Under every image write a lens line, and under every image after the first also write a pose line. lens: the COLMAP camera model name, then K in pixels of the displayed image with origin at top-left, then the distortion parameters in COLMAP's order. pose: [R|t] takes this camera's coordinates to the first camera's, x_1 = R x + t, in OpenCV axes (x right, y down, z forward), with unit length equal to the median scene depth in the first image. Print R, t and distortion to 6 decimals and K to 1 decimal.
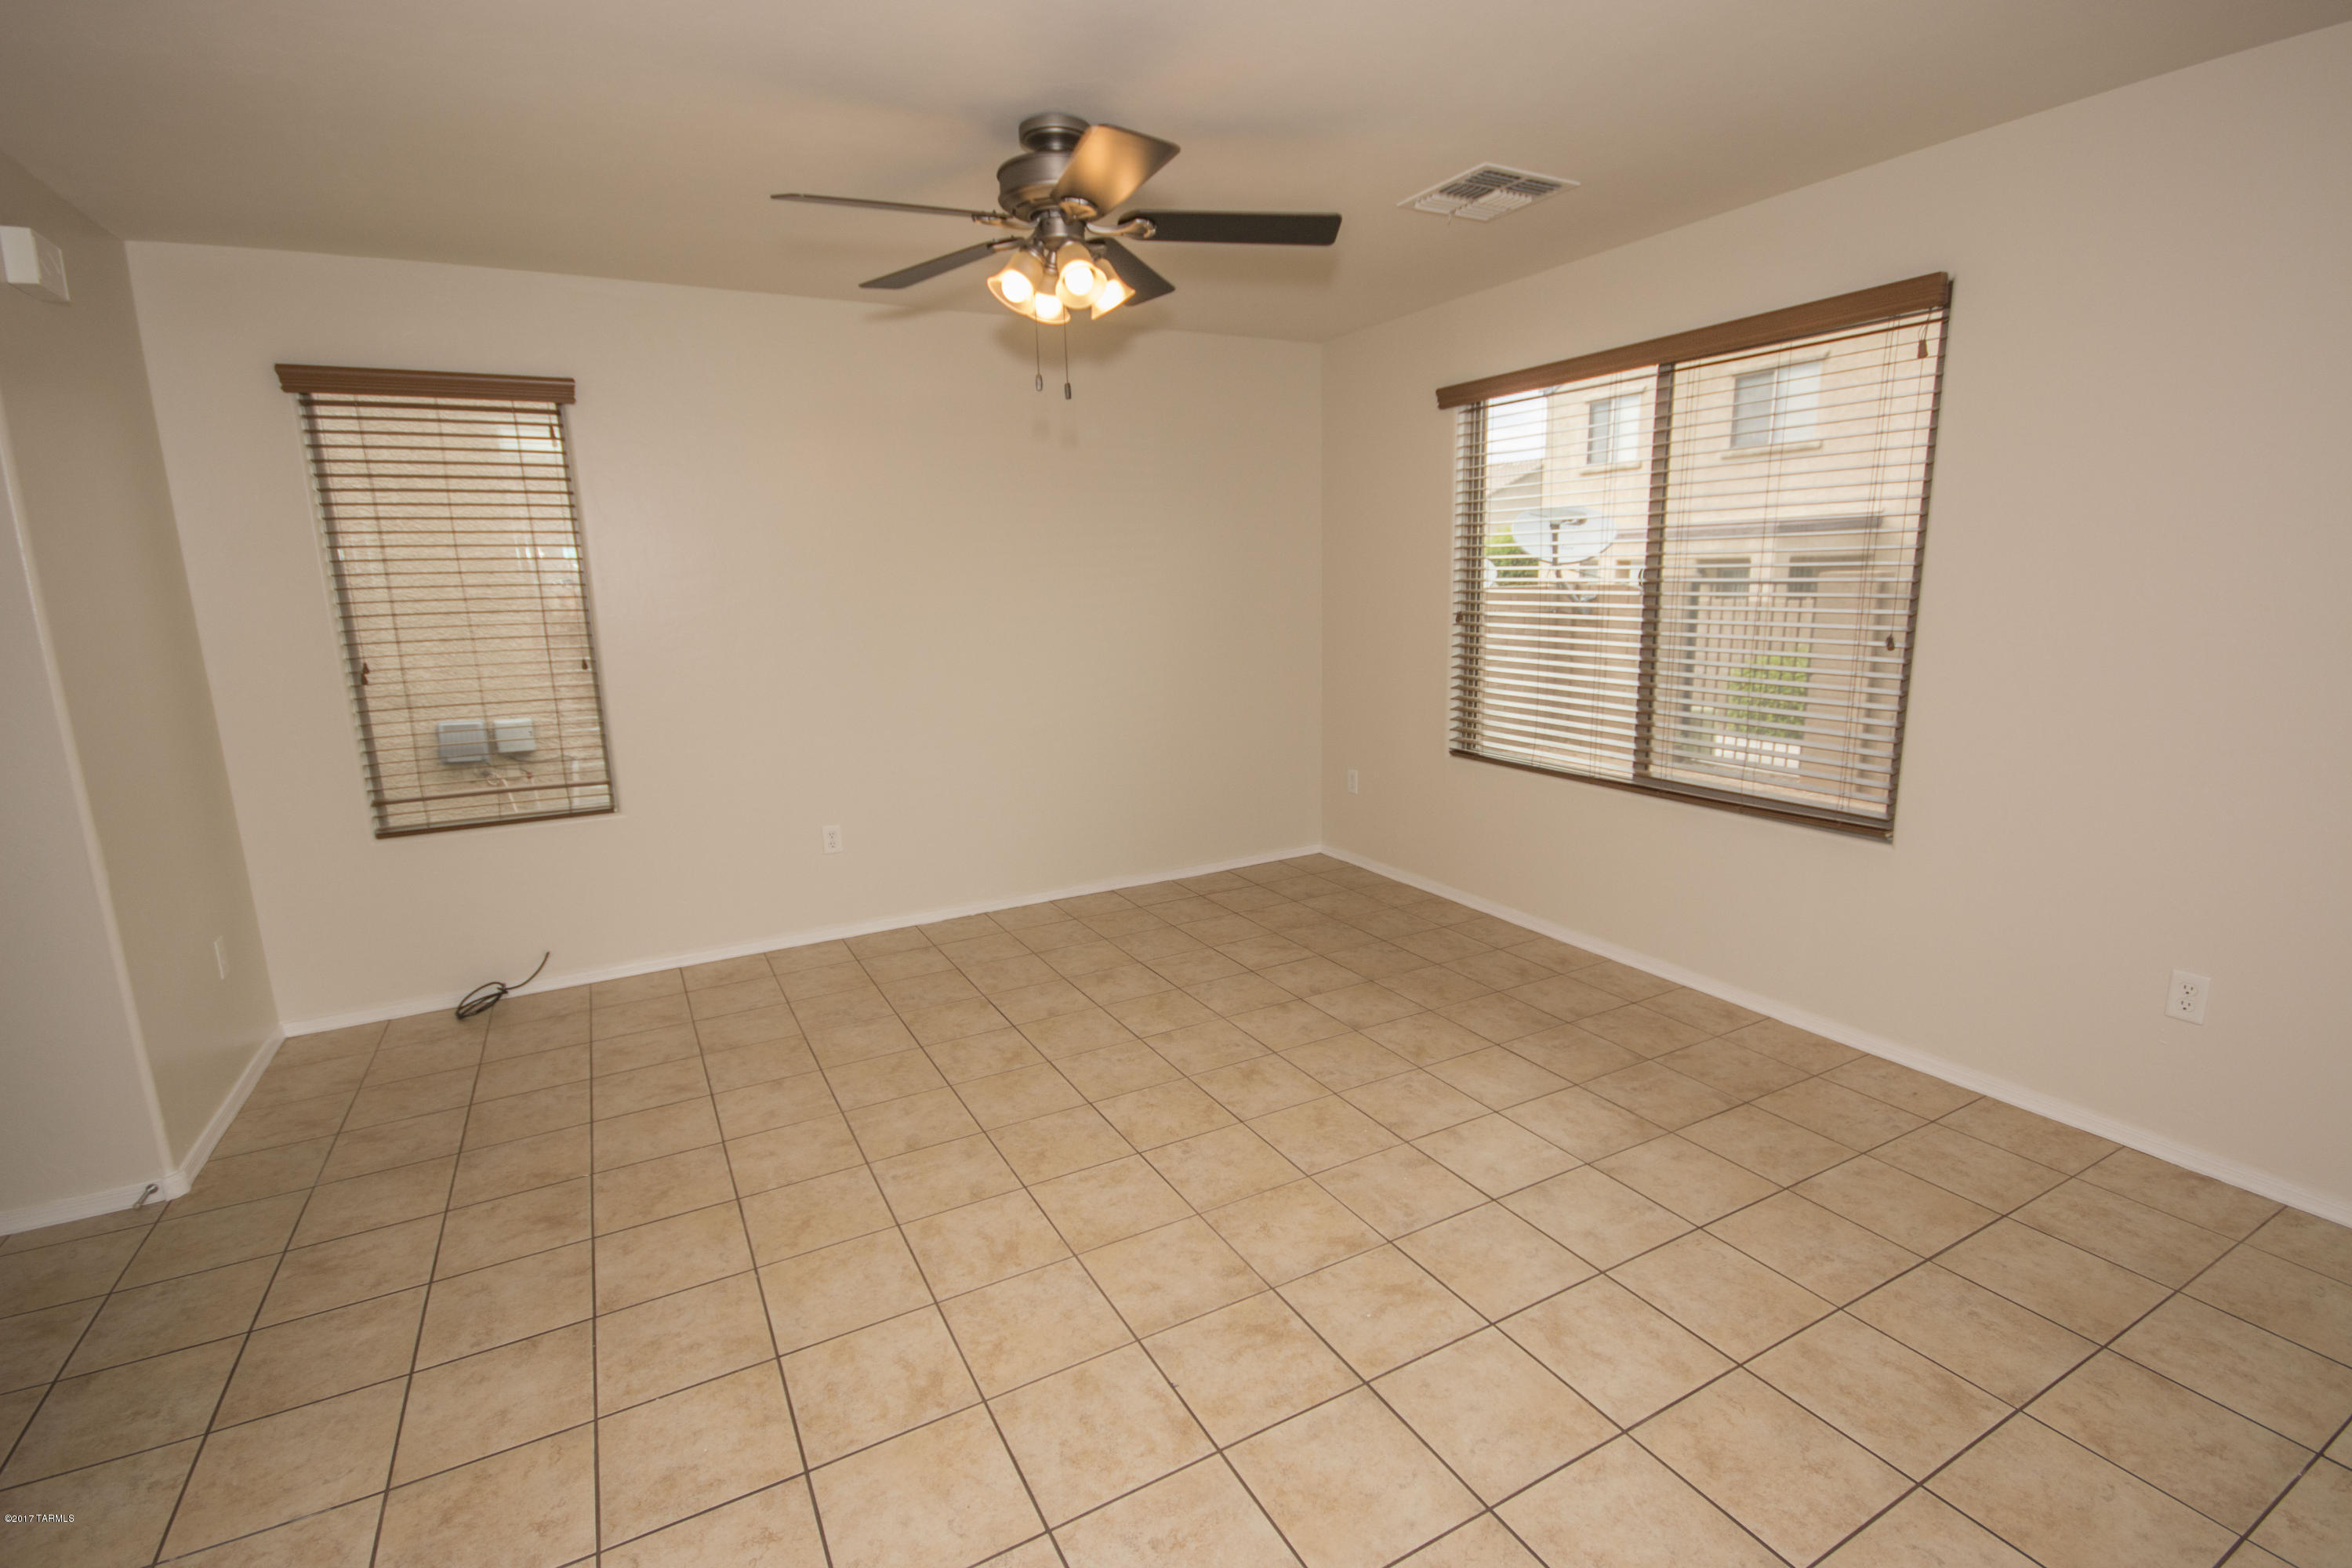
lens RADIAL K [[1080.1, 0, 1173.7], [0, 1080.1, 788.3], [0, 0, 1]] dist [0.001248, -0.000309]
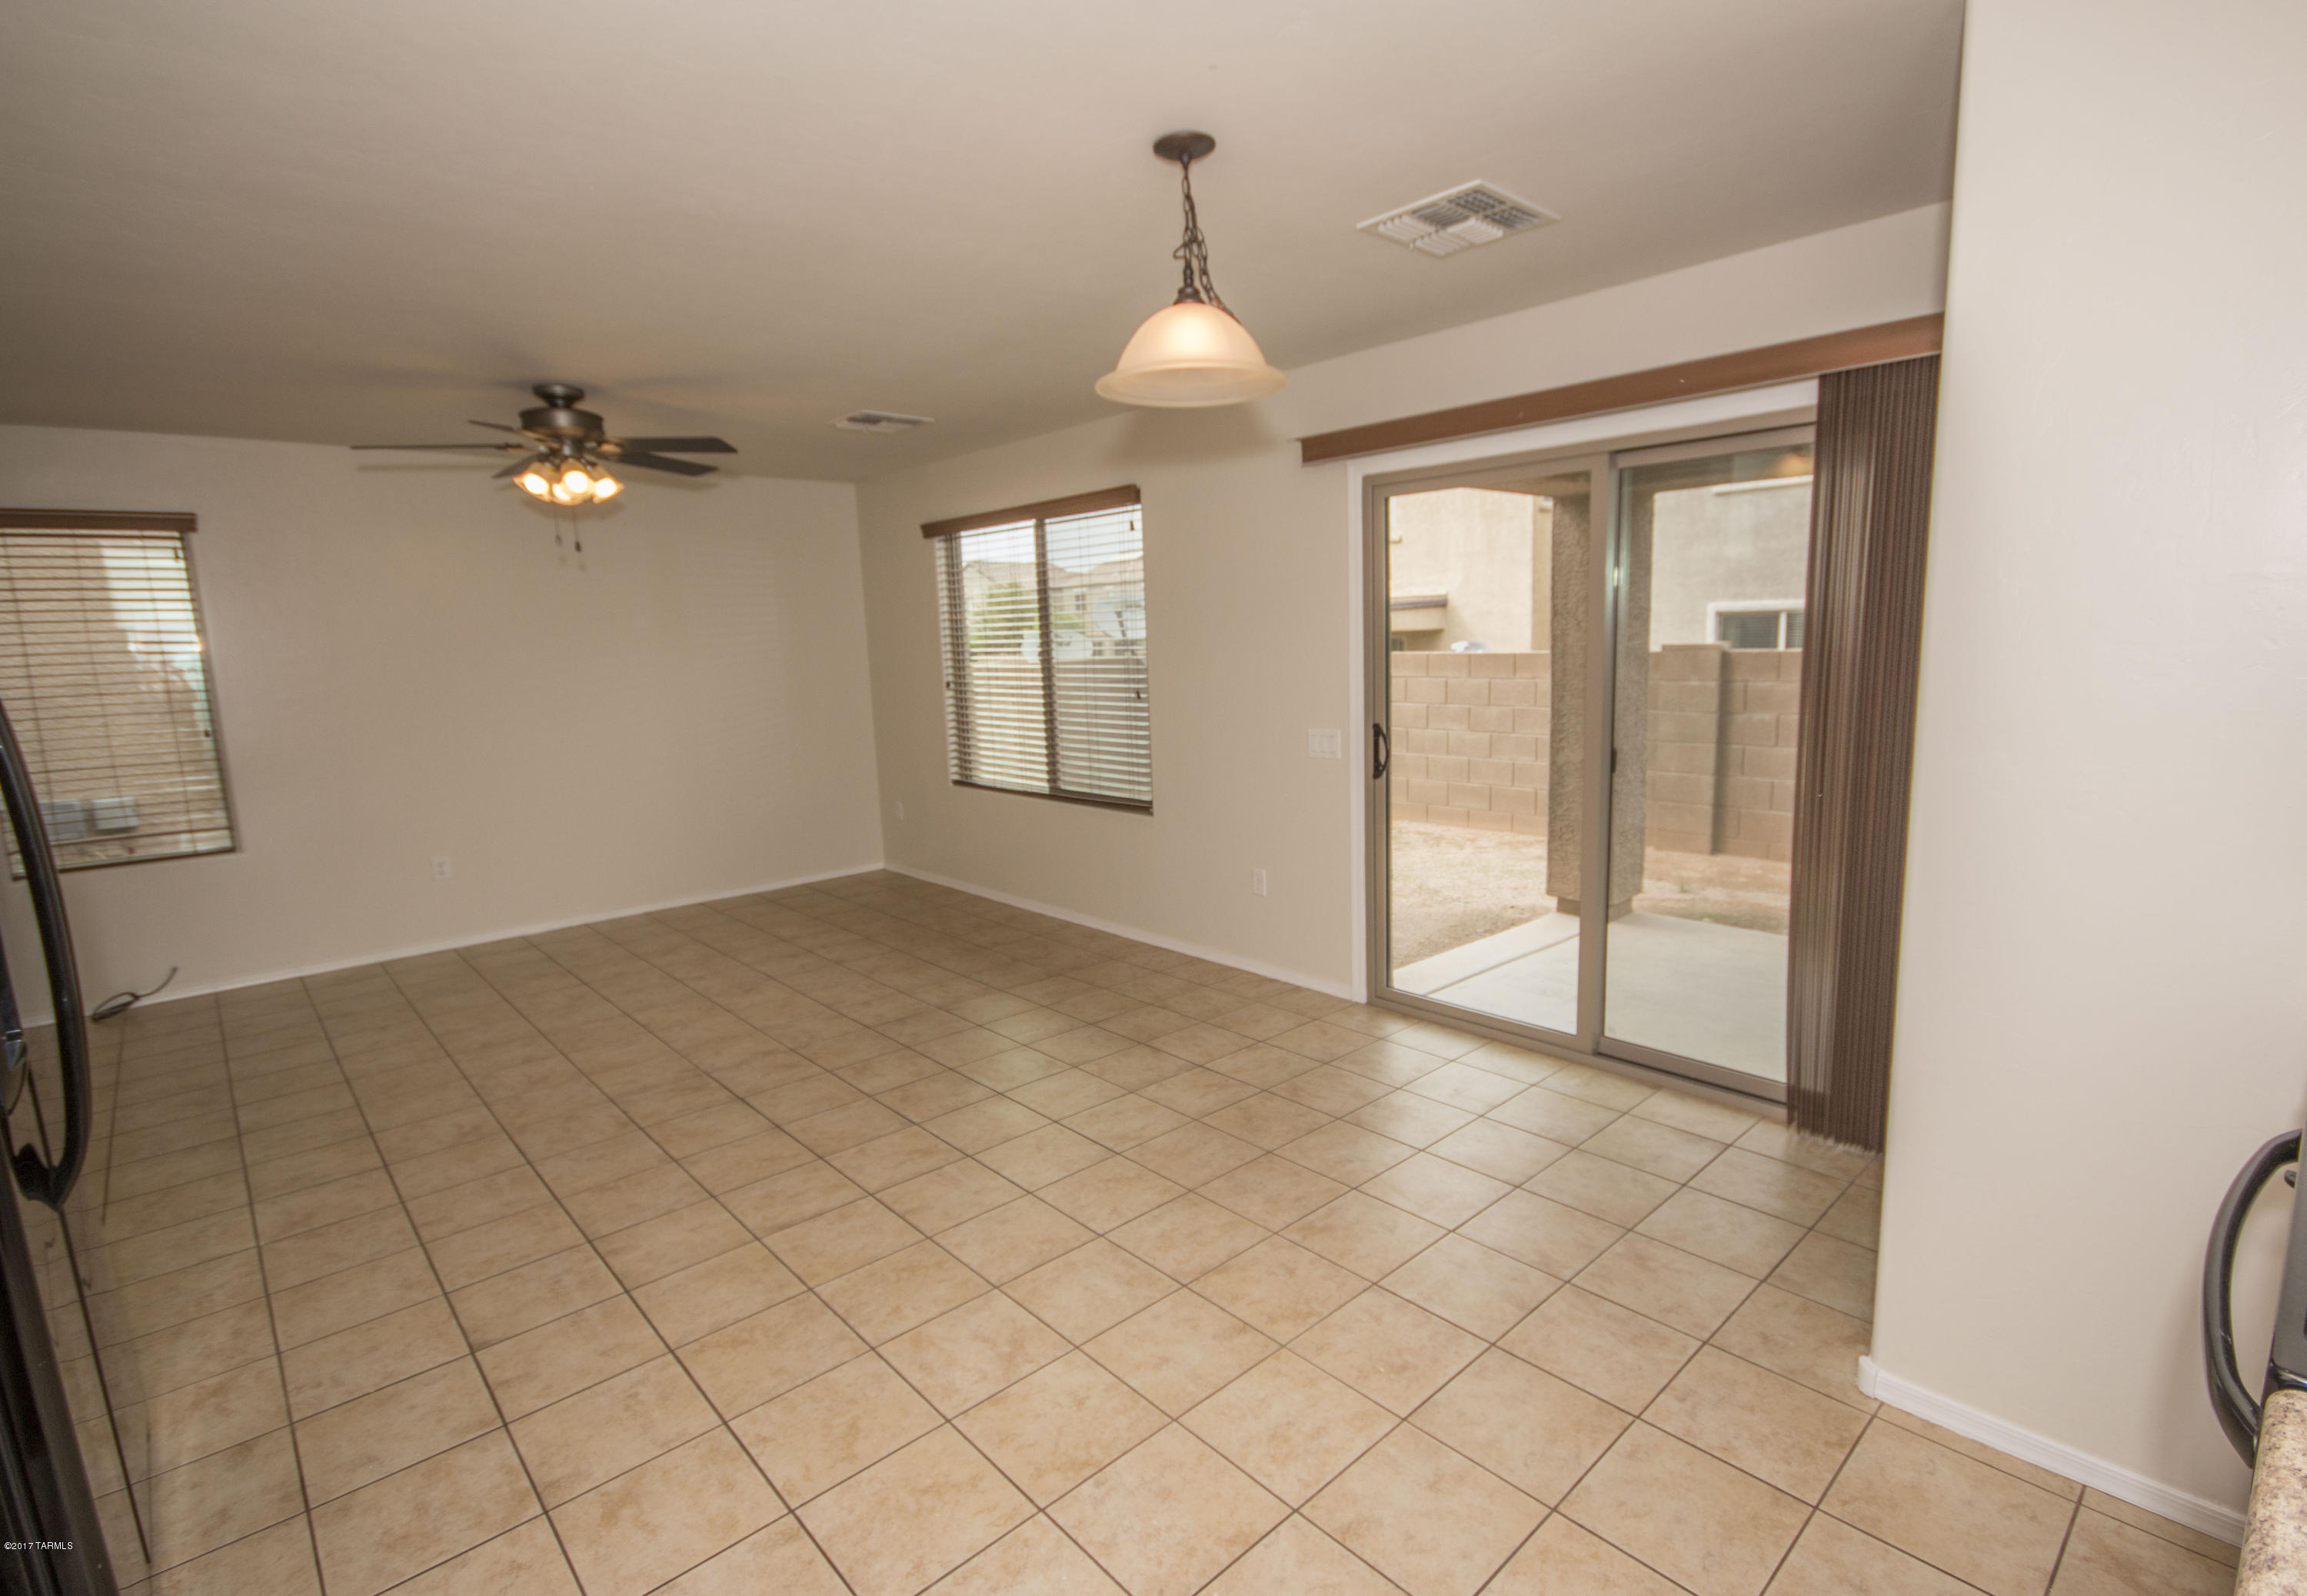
lens RADIAL K [[1098.1, 0, 1170.2], [0, 1098.1, 805.6], [0, 0, 1]] dist [0.031440, -0.013893]
pose [[0.971769, -0.043843, 0.231824, 0.255263], [0.055893, 0.997392, -0.045667, 0.097560], [-0.229217, 0.057335, 0.971685, -0.549307]]
